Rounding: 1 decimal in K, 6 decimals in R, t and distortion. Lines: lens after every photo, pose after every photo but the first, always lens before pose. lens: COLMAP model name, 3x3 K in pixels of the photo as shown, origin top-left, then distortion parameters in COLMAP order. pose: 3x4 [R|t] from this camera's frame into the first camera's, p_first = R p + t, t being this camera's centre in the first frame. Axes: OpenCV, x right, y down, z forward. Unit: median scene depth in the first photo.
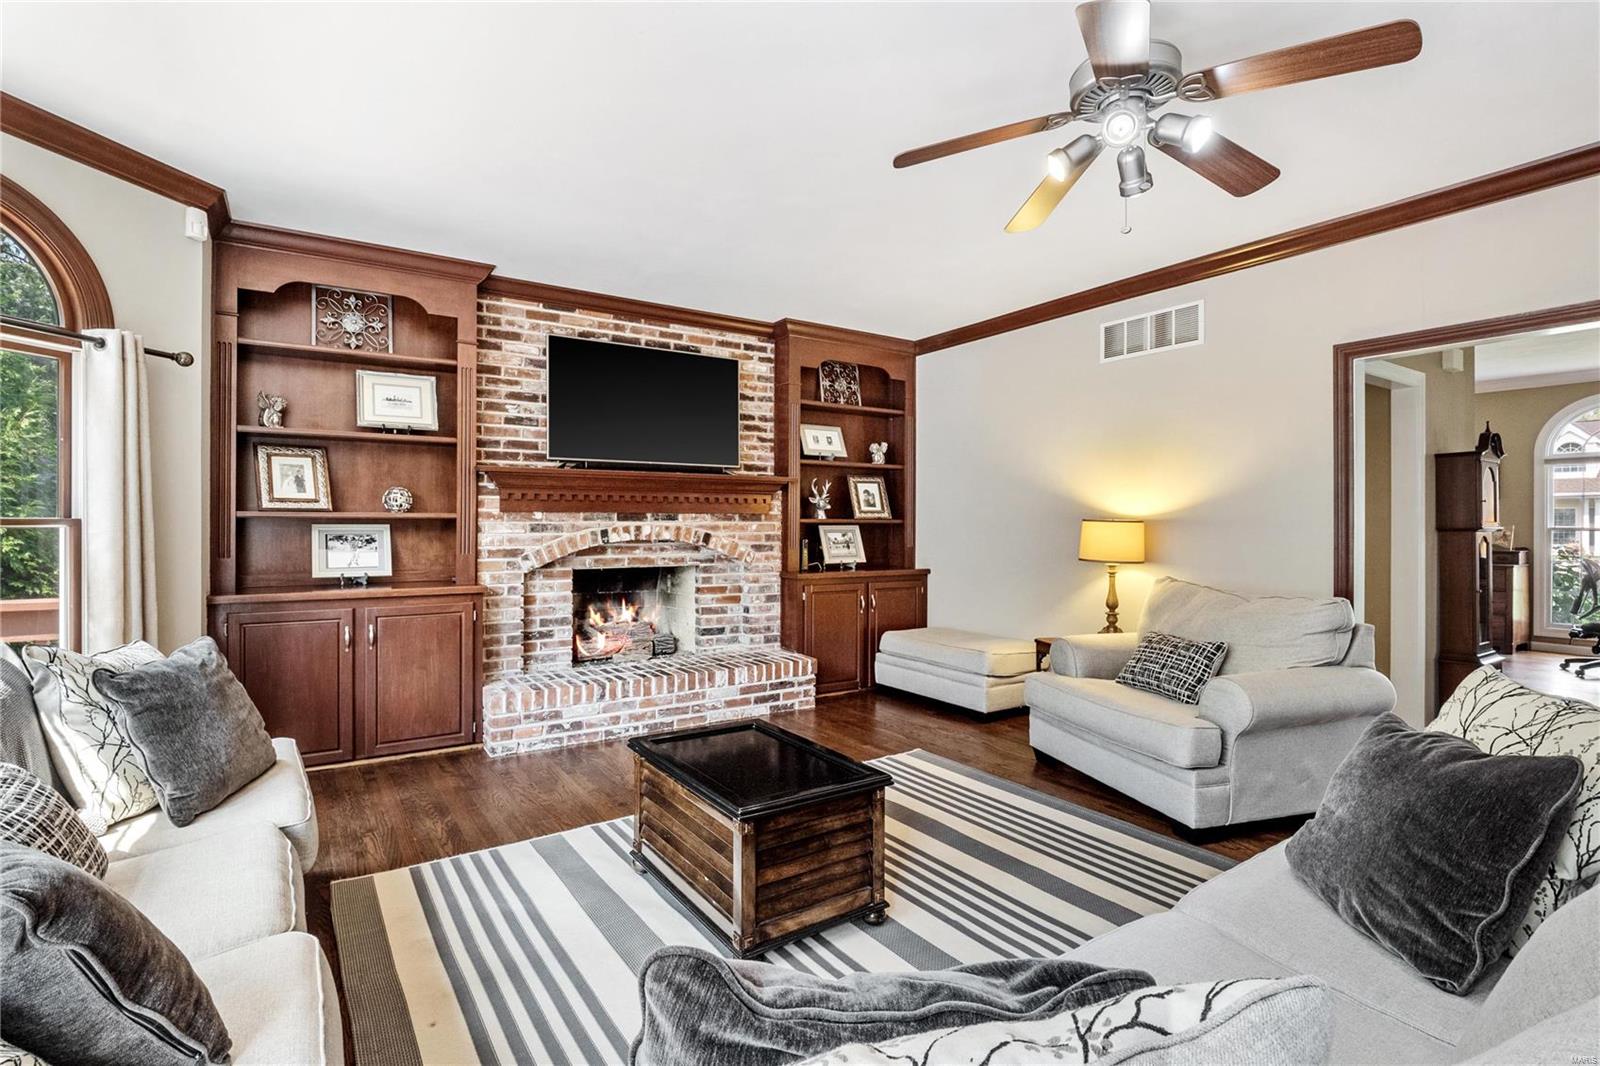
lens RADIAL K [[750.3, 0, 786.2], [0, 750.3, 525.9], [0, 0, 1]] dist [0.000485, -0.020126]
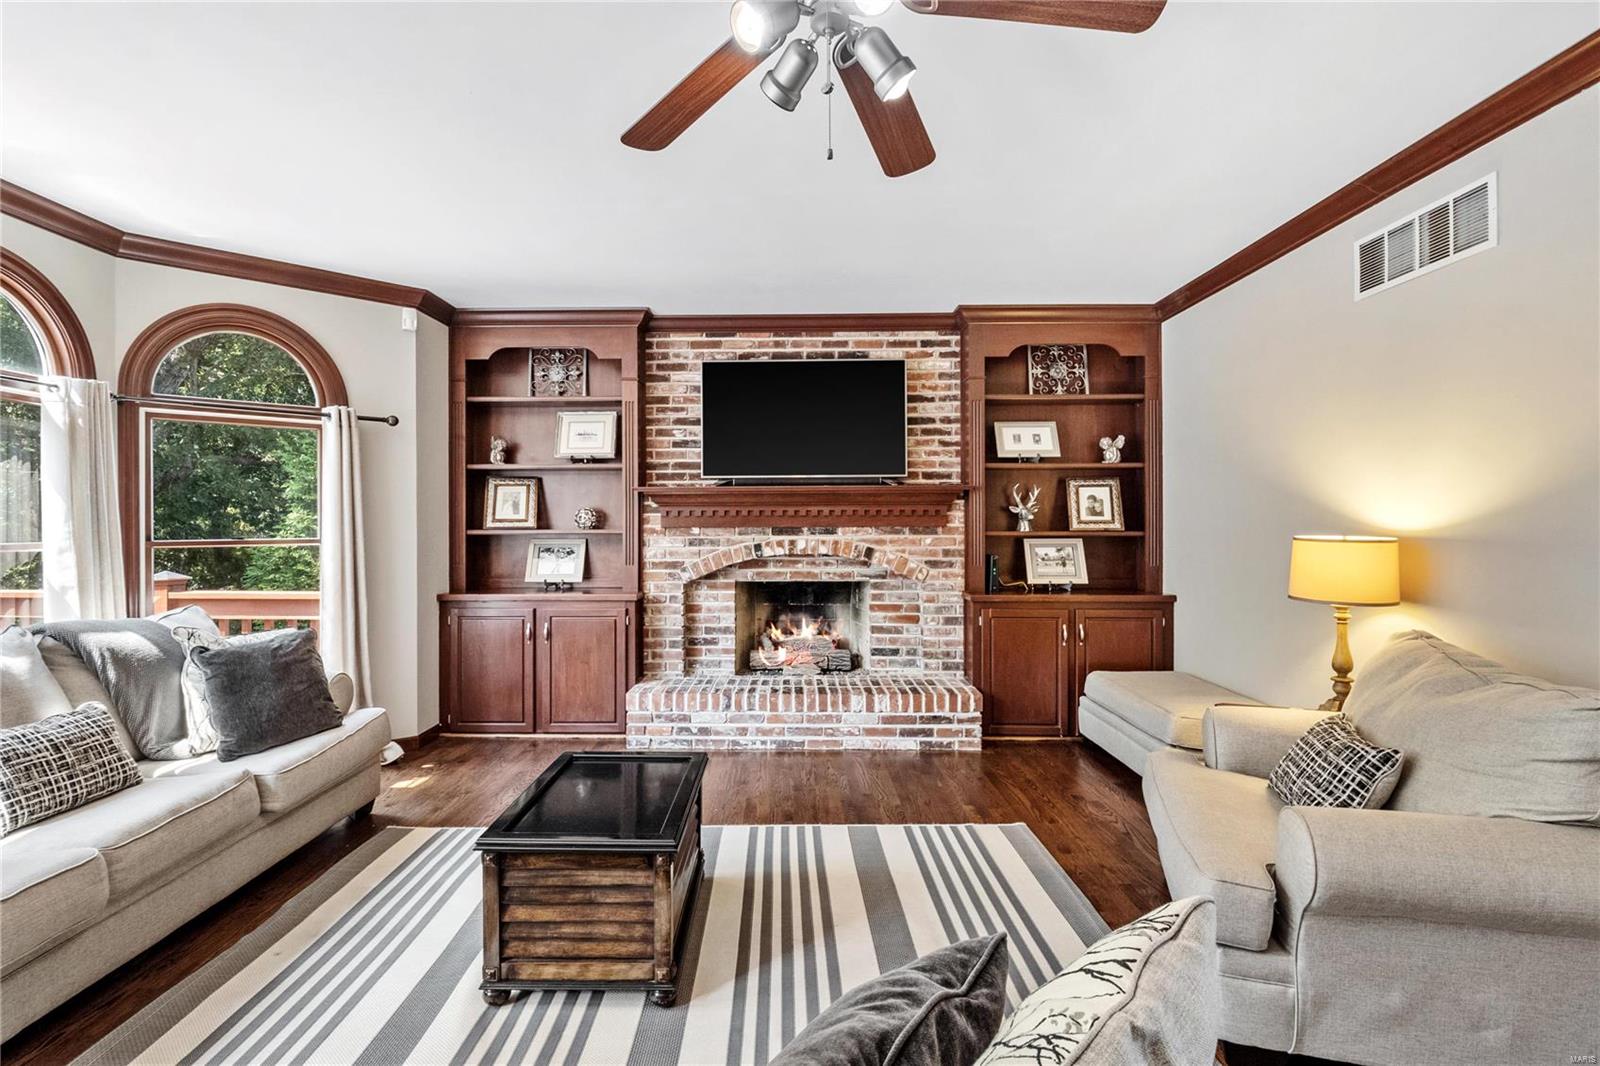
lens RADIAL K [[750.3, 0, 786.2], [0, 750.3, 525.9], [0, 0, 1]] dist [0.000485, -0.020126]
pose [[0.830189, -0.004562, -0.557463, 0.360333], [0.002898, 0.999988, -0.003868, -0.015454], [0.557474, 0.001596, 0.830193, 0.169053]]
